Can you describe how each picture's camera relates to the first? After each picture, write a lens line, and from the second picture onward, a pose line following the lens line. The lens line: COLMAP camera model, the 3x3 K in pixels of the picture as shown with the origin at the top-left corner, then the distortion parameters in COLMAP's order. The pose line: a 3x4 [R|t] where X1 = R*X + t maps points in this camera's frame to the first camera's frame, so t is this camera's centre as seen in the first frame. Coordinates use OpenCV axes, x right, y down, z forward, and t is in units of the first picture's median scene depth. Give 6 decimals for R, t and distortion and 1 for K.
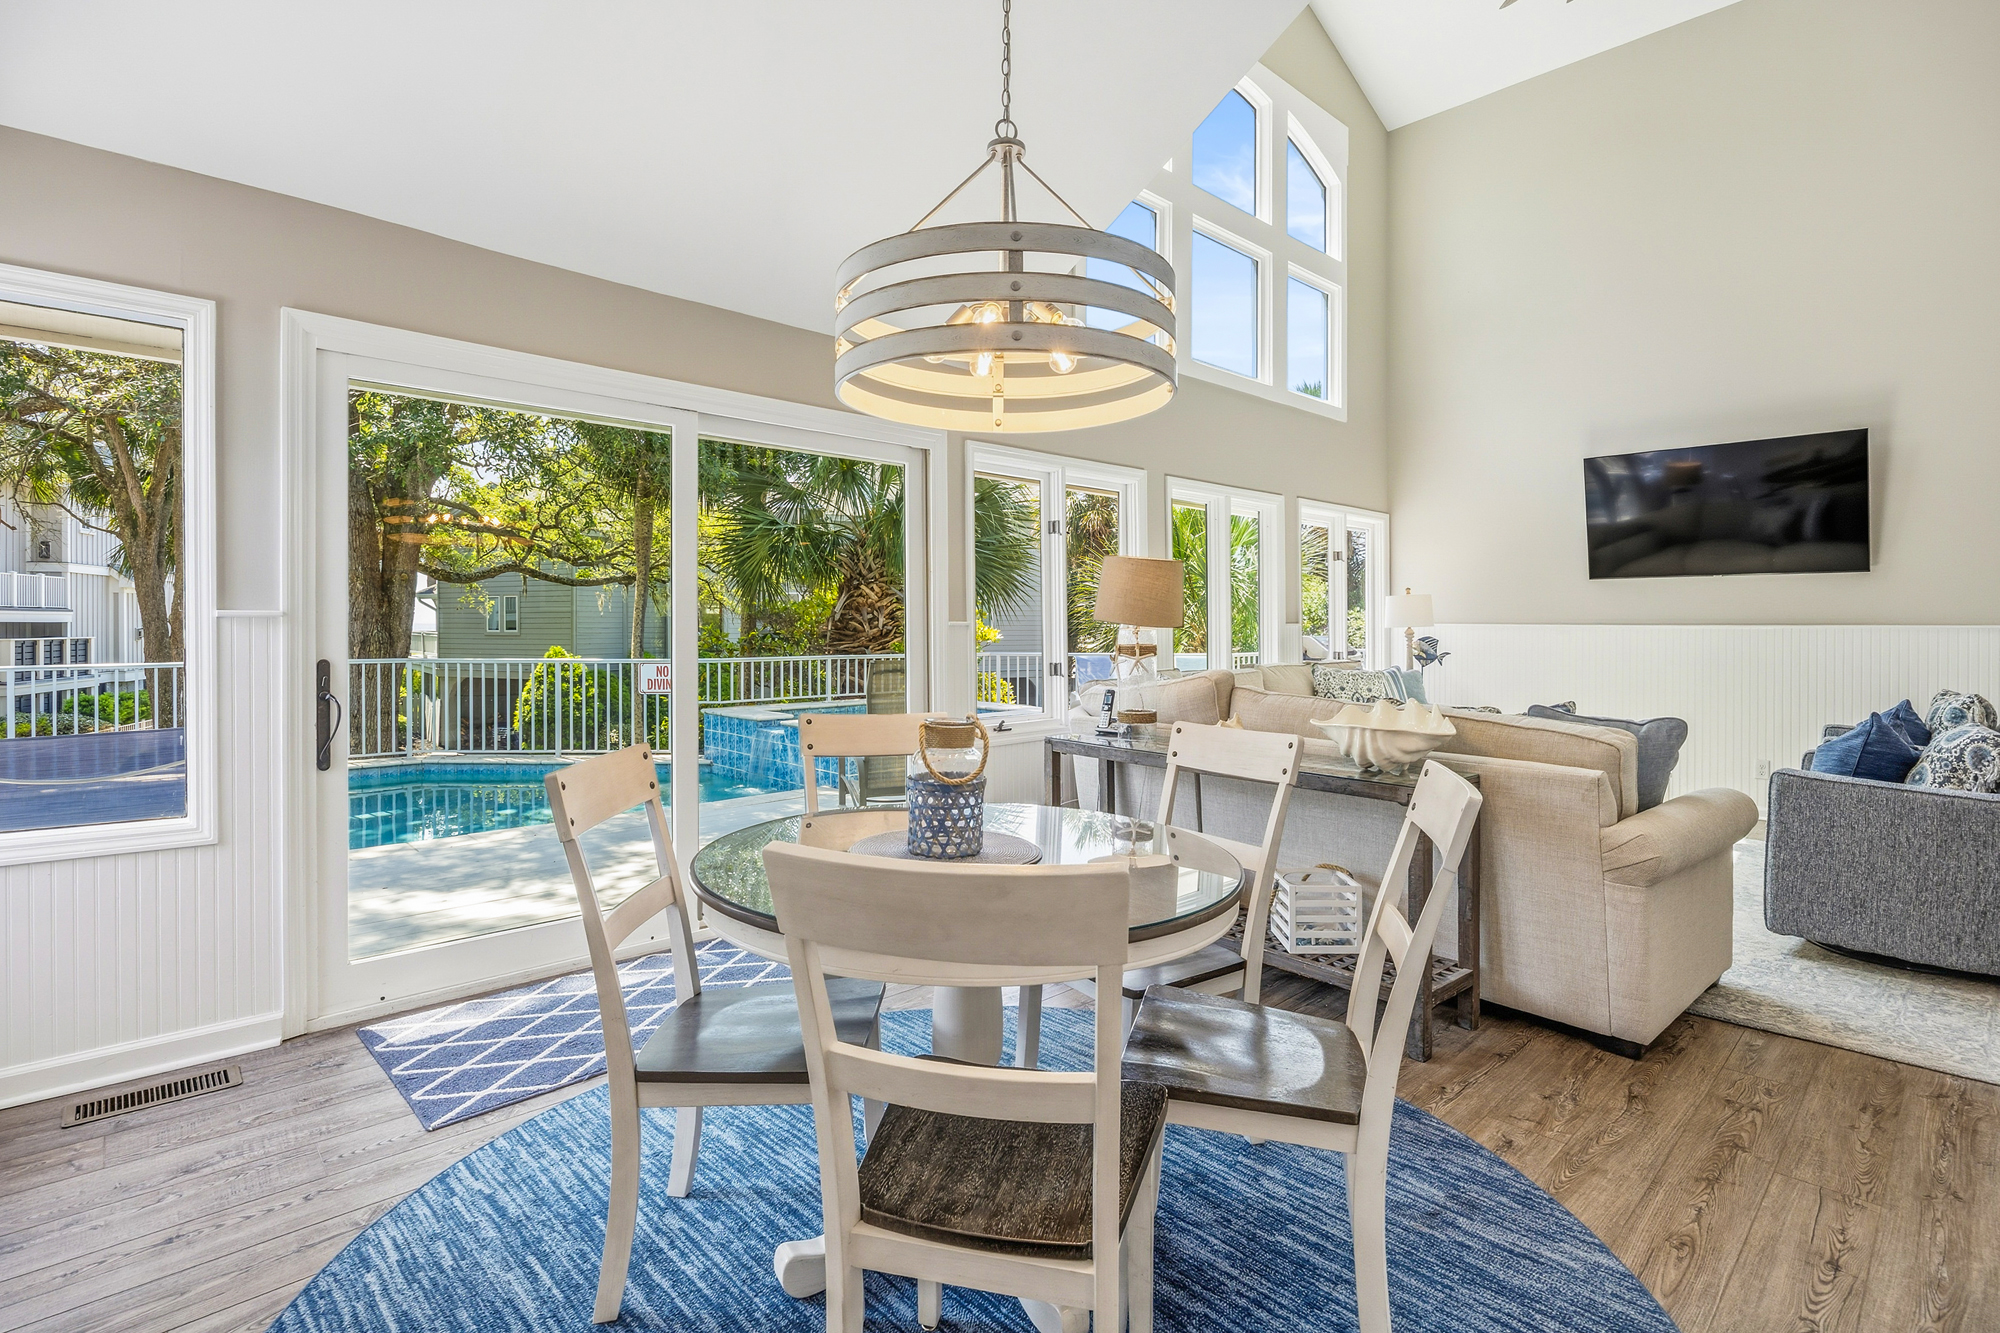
lens RADIAL K [[945.1, 0, 984.2], [0, 945.1, 630.8], [0, 0, 1]] dist [-0.006027, -0.000626]
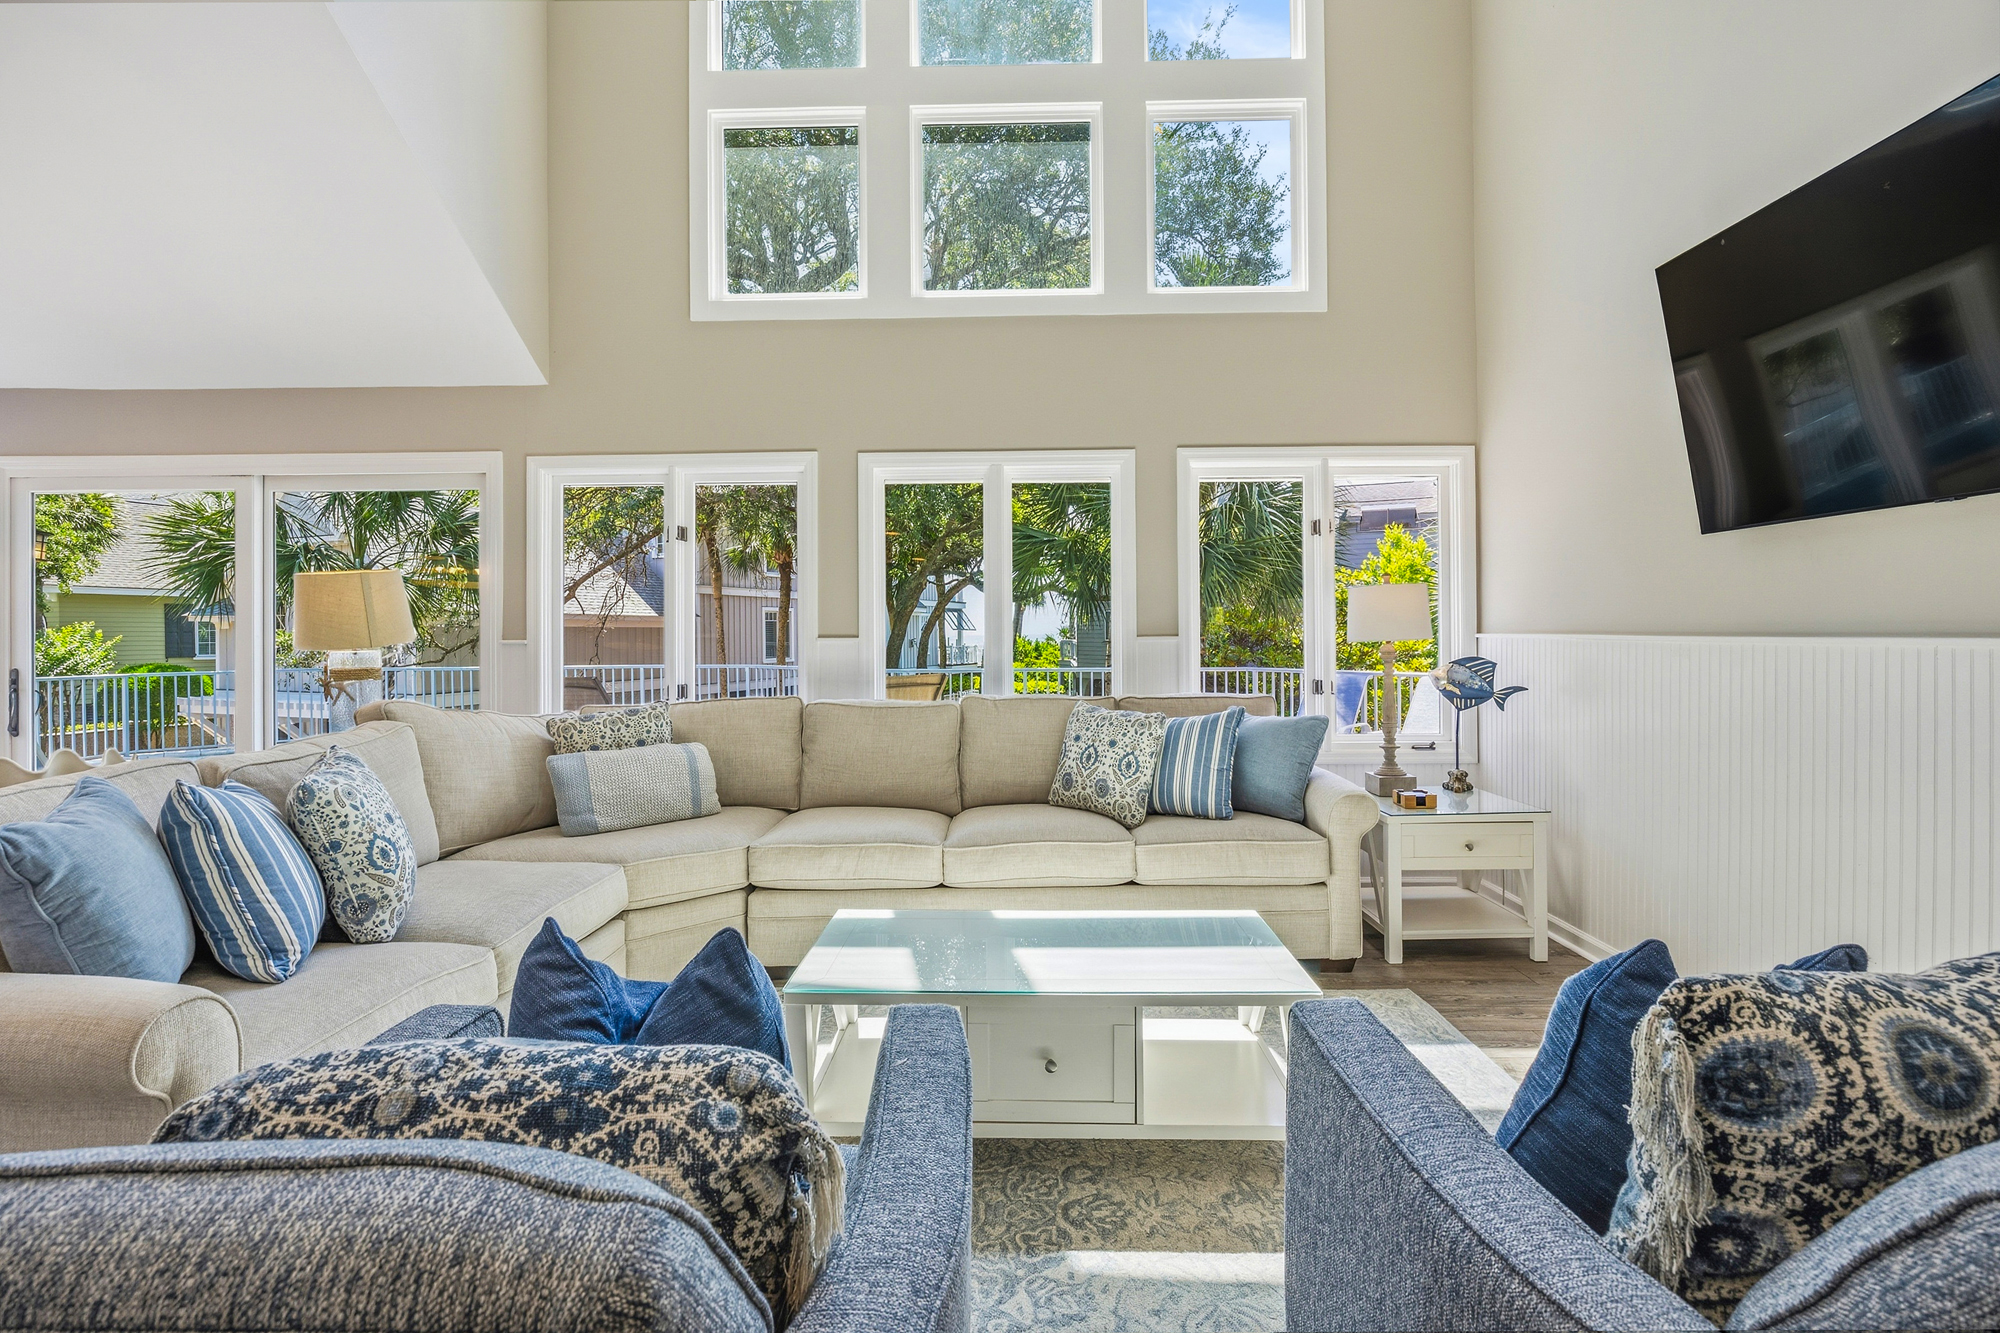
lens RADIAL K [[876.2, 0, 998.3], [0, 876.2, 646.7], [0, 0, 1]] dist [-0.013600, -0.000374]
pose [[0.727640, 0.002796, -0.685954, 0.638431], [0.003832, 0.999960, 0.008140, -0.005479], [0.685949, -0.008552, 0.727600, 0.445132]]
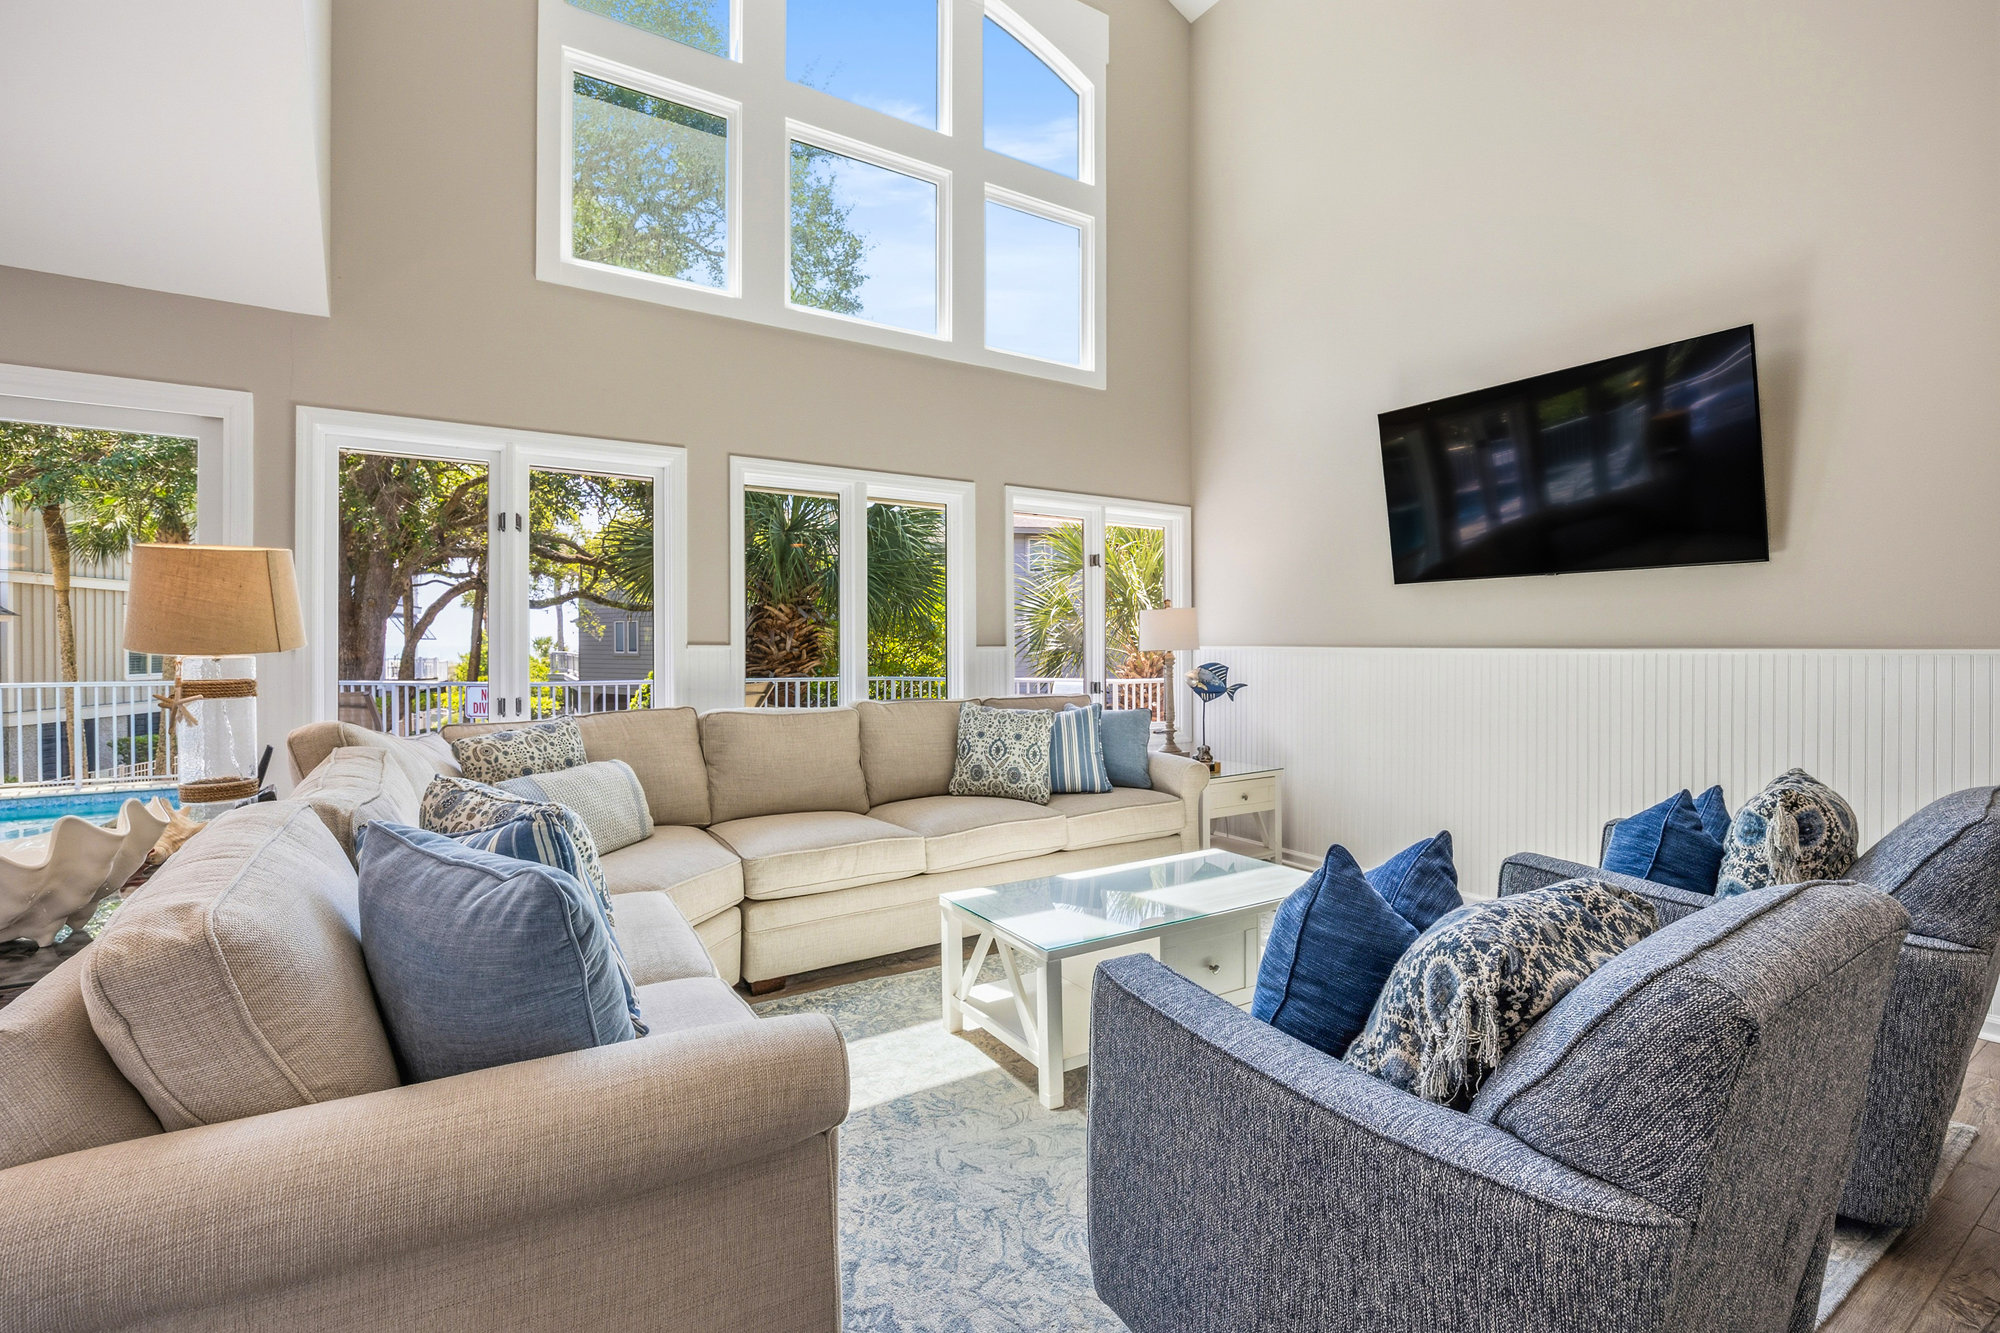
lens RADIAL K [[876.2, 0, 959.6], [0, 876.2, 654.5], [0, 0, 1]] dist [-0.013600, -0.000374]
pose [[0.982016, 0.001405, -0.188794, 0.414172], [-0.000865, 0.999995, 0.002942, -0.002739], [0.188797, -0.002726, 0.982012, 0.270111]]
